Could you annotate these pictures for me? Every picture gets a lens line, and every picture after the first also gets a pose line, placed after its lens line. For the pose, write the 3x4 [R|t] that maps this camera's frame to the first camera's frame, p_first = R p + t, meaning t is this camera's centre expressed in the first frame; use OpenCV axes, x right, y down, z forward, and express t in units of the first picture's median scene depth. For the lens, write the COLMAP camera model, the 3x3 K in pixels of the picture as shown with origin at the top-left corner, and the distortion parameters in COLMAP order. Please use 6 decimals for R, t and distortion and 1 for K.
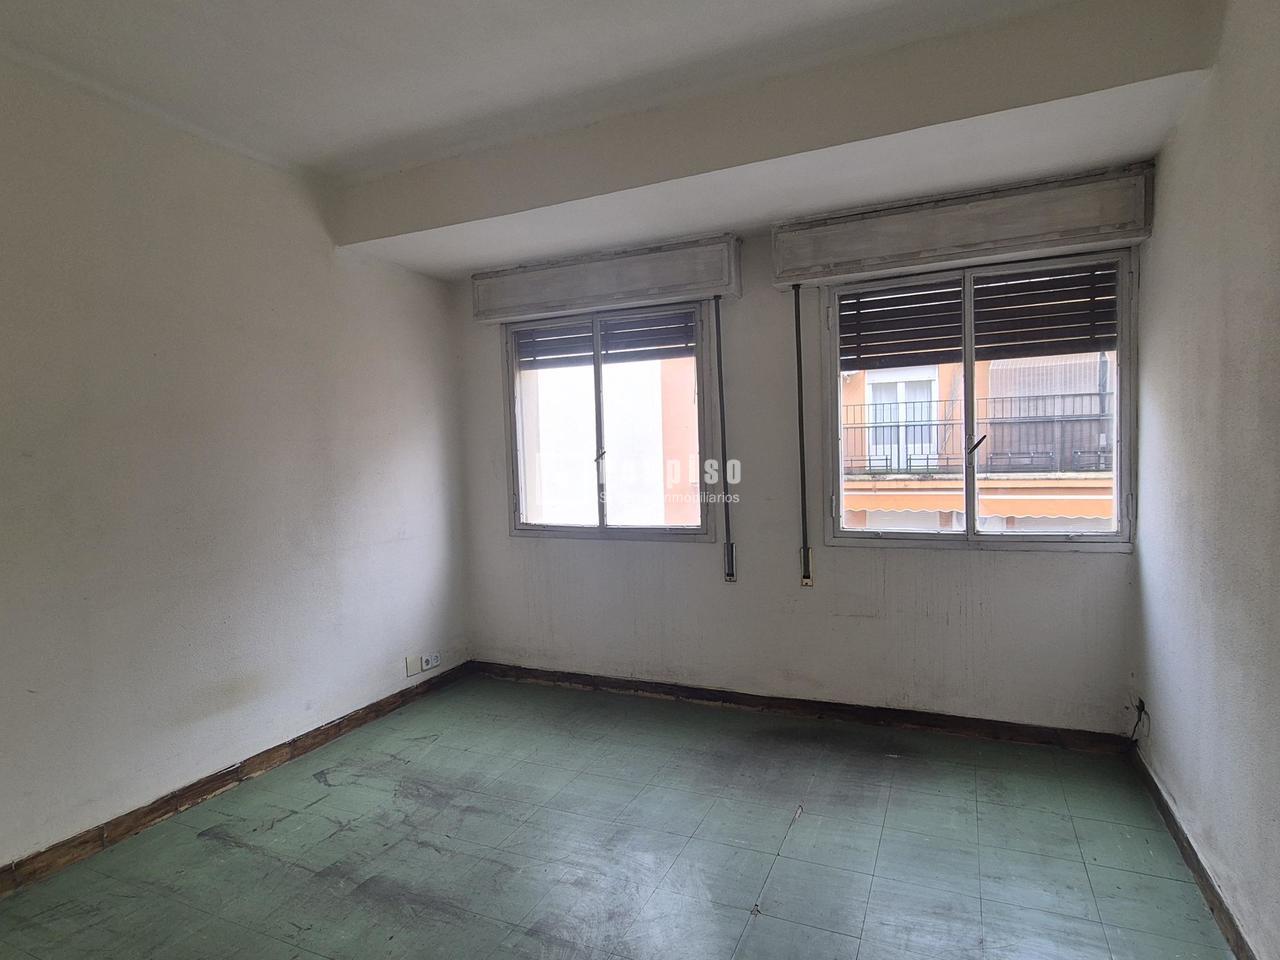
lens RADIAL K [[706.7, 0, 651.2], [0, 706.7, 486.4], [0, 0, 1]] dist [-0.005261, 0.003160]
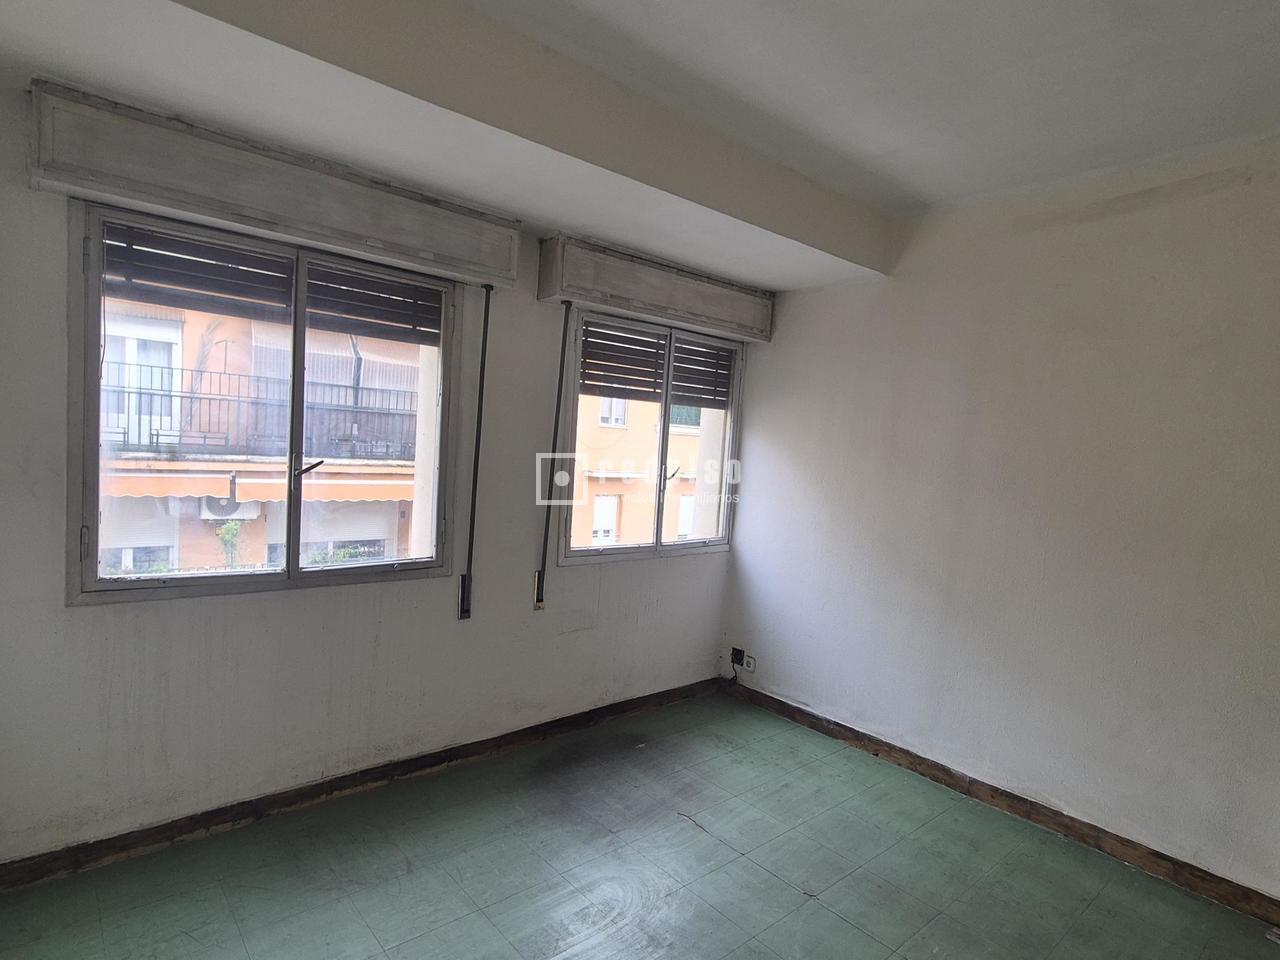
lens RADIAL K [[706.7, 0, 638.4], [0, 706.7, 484.5], [0, 0, 1]] dist [-0.005261, 0.003160]
pose [[0.406511, -0.003514, 0.913639, -0.613756], [-0.034034, 0.999240, 0.018987, -0.054238], [-0.913012, -0.038813, 0.406083, 0.489405]]
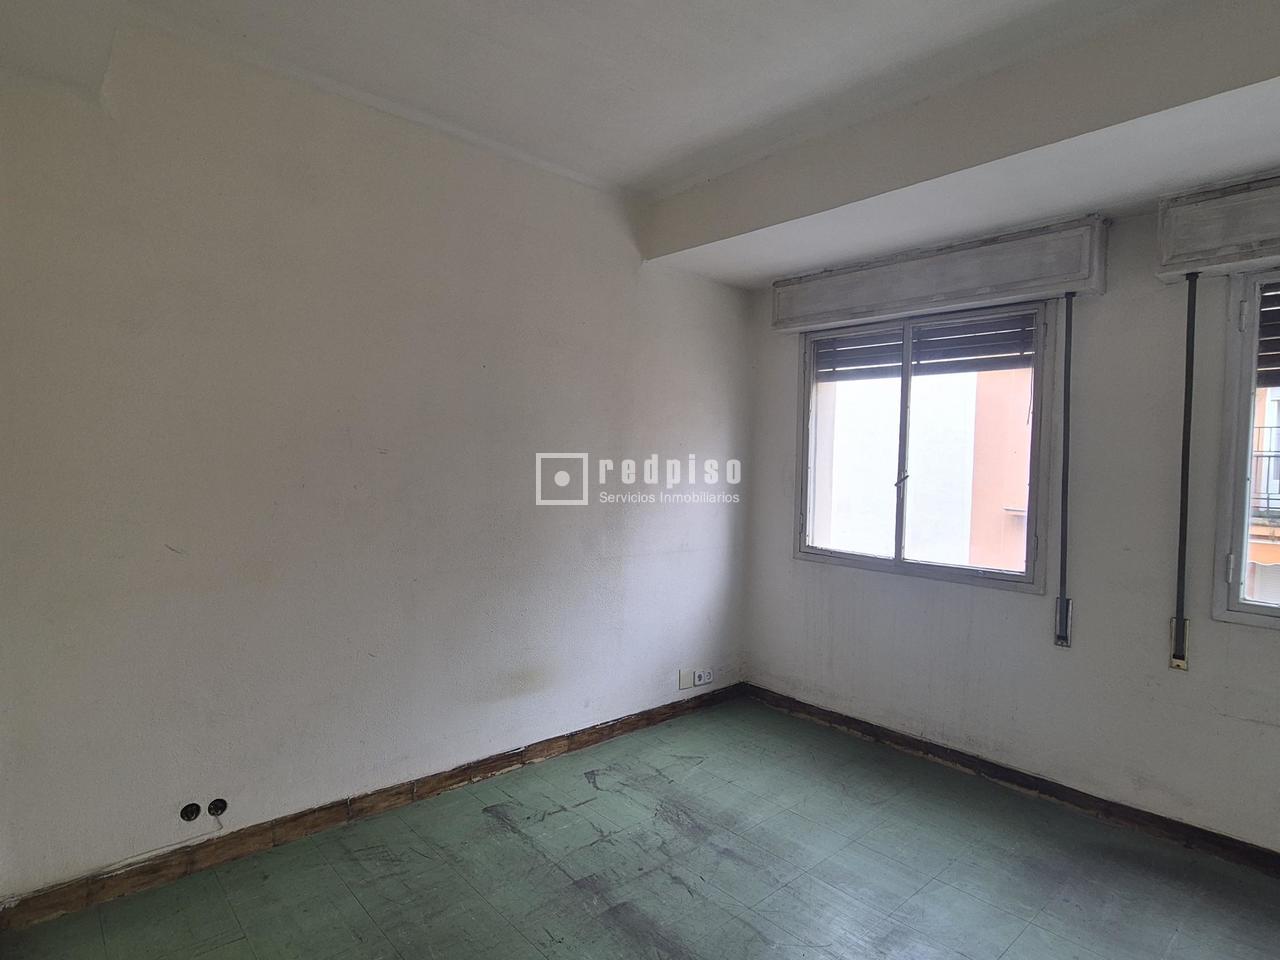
lens RADIAL K [[706.7, 0, 644.1], [0, 706.7, 487.7], [0, 0, 1]] dist [-0.005261, 0.003160]
pose [[0.912967, 0.067892, -0.402347, -0.012073], [-0.073150, 0.997318, 0.002302, -0.013167], [0.401424, 0.027330, 0.915485, 0.070229]]
